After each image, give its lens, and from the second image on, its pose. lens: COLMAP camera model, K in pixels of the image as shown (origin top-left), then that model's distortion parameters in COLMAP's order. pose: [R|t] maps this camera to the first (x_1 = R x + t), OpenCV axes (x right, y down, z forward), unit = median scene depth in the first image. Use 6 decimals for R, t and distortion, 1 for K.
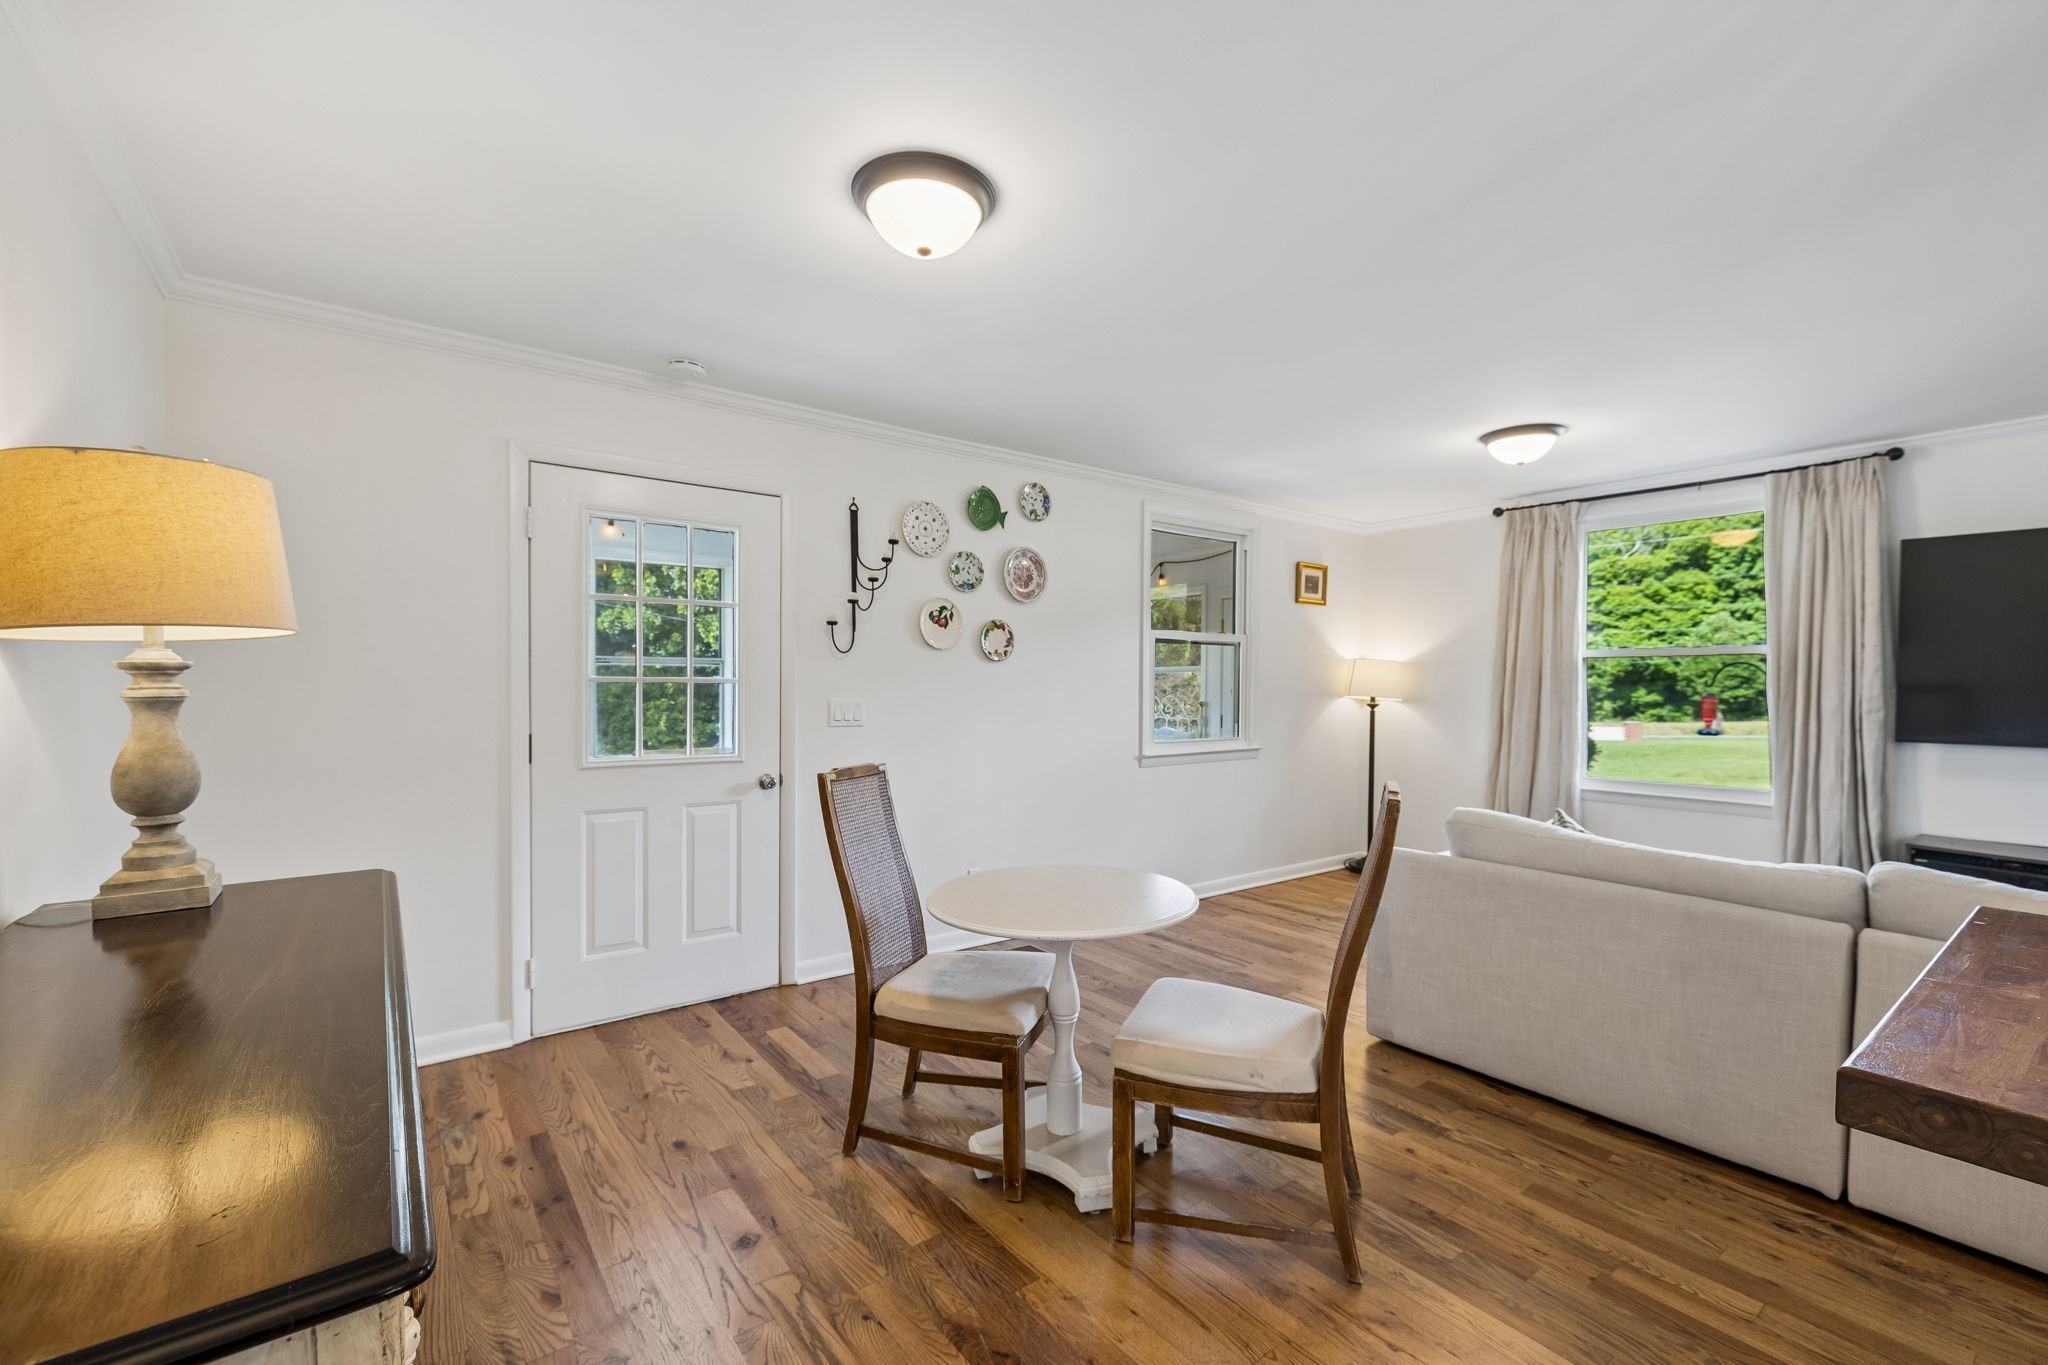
lens RADIAL K [[856.7, 0, 1024.7], [0, 856.7, 693.4], [0, 0, 1]] dist [0.000172, 0.001030]
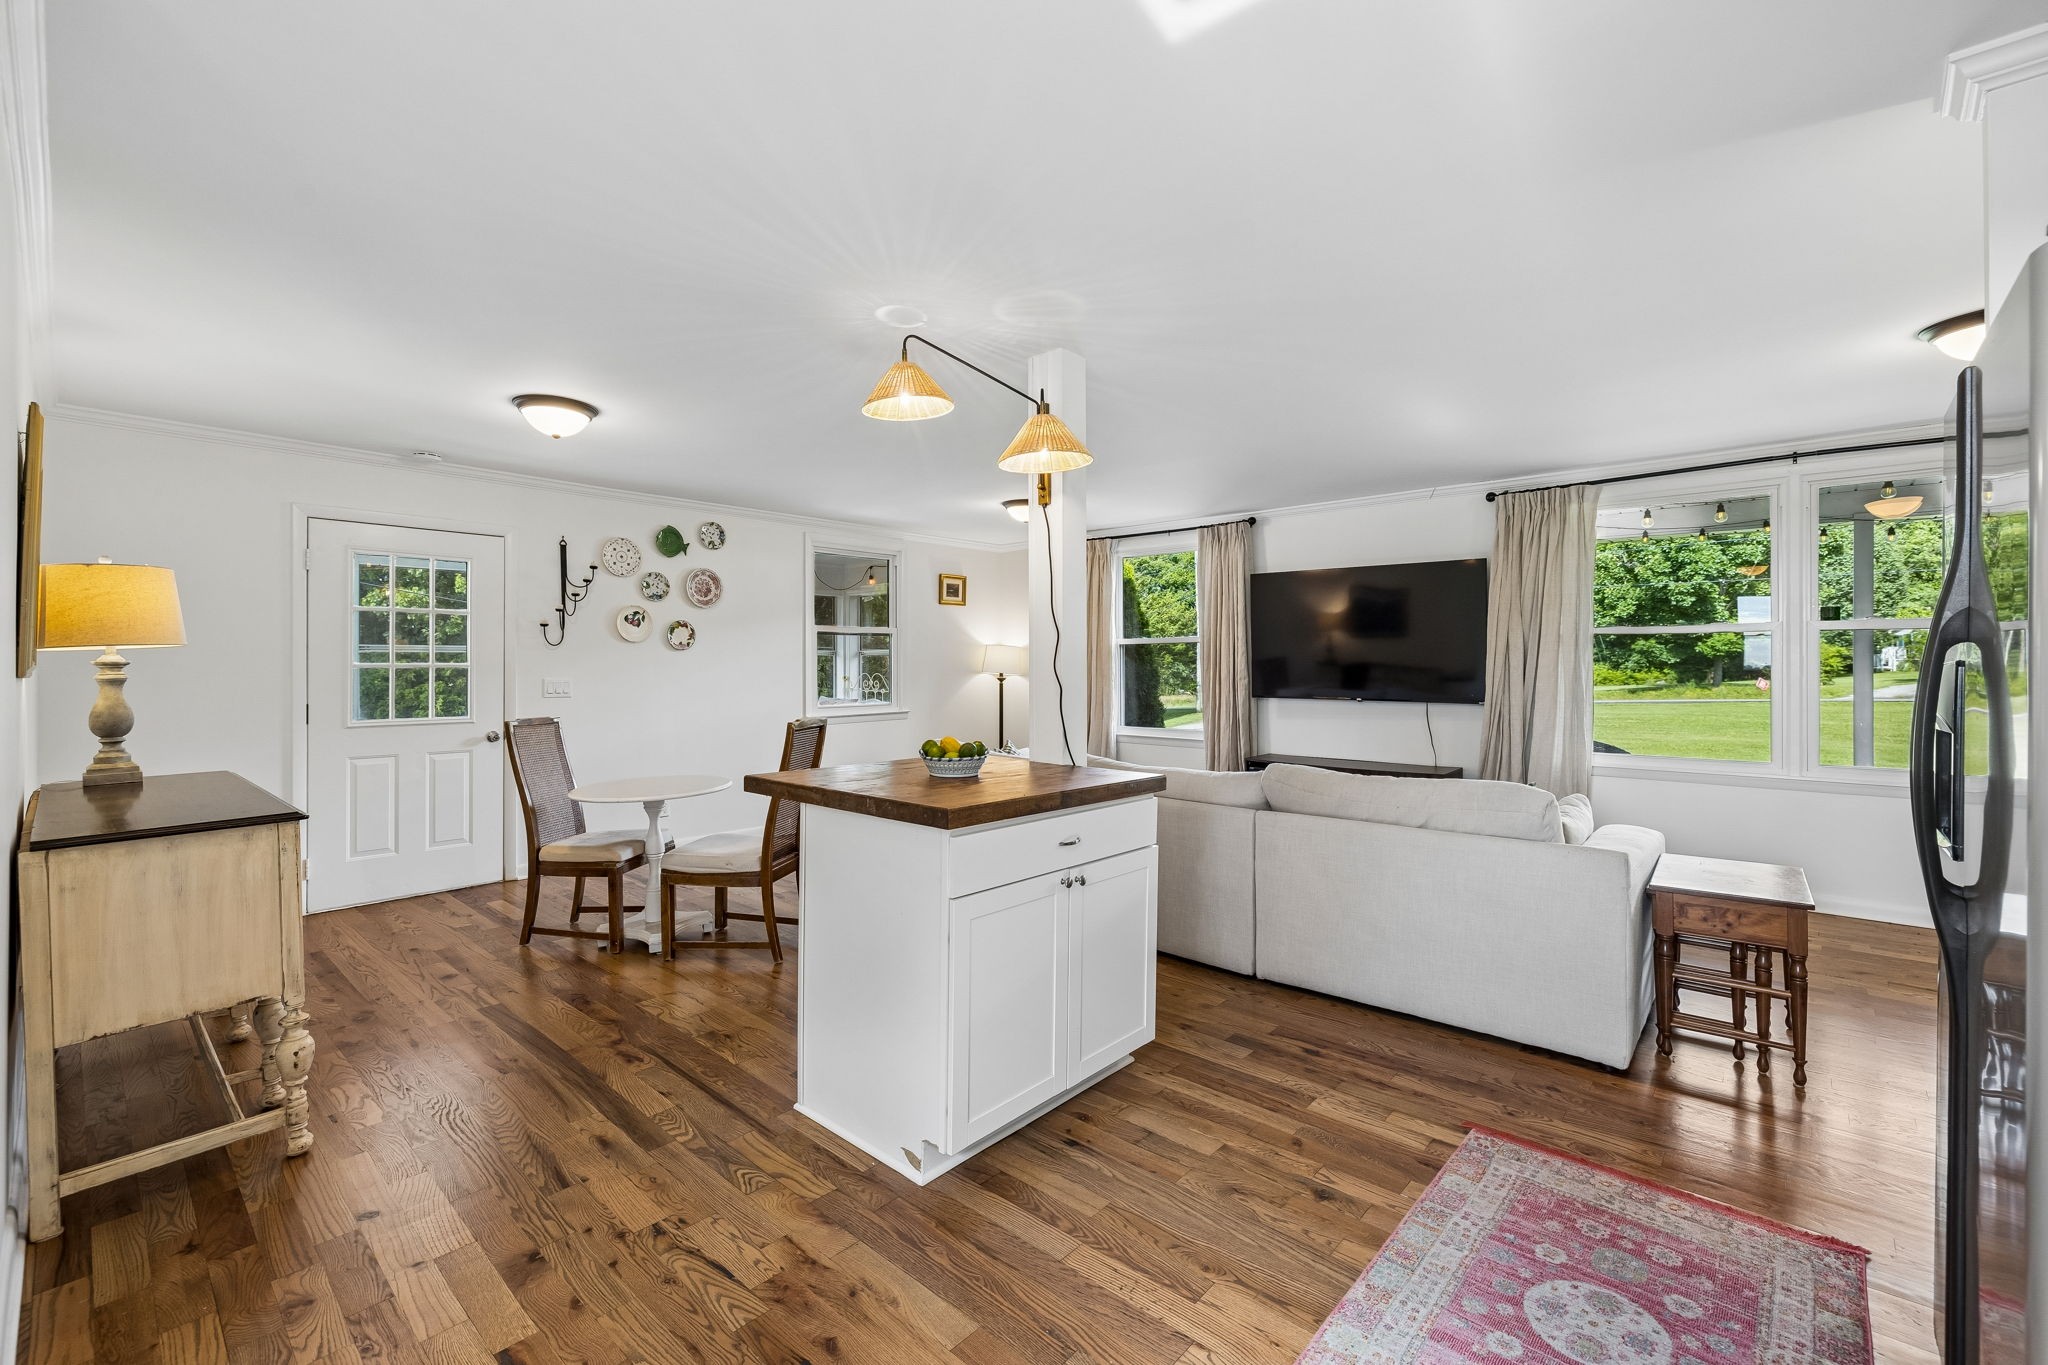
lens RADIAL K [[856.7, 0, 1010.8], [0, 856.7, 656.2], [0, 0, 1]] dist [0.000172, 0.001030]
pose [[0.983122, -0.006460, 0.182836, 0.257813], [0.009862, 0.999795, -0.017701, 0.002796], [-0.182684, 0.019206, 0.982984, -0.505211]]
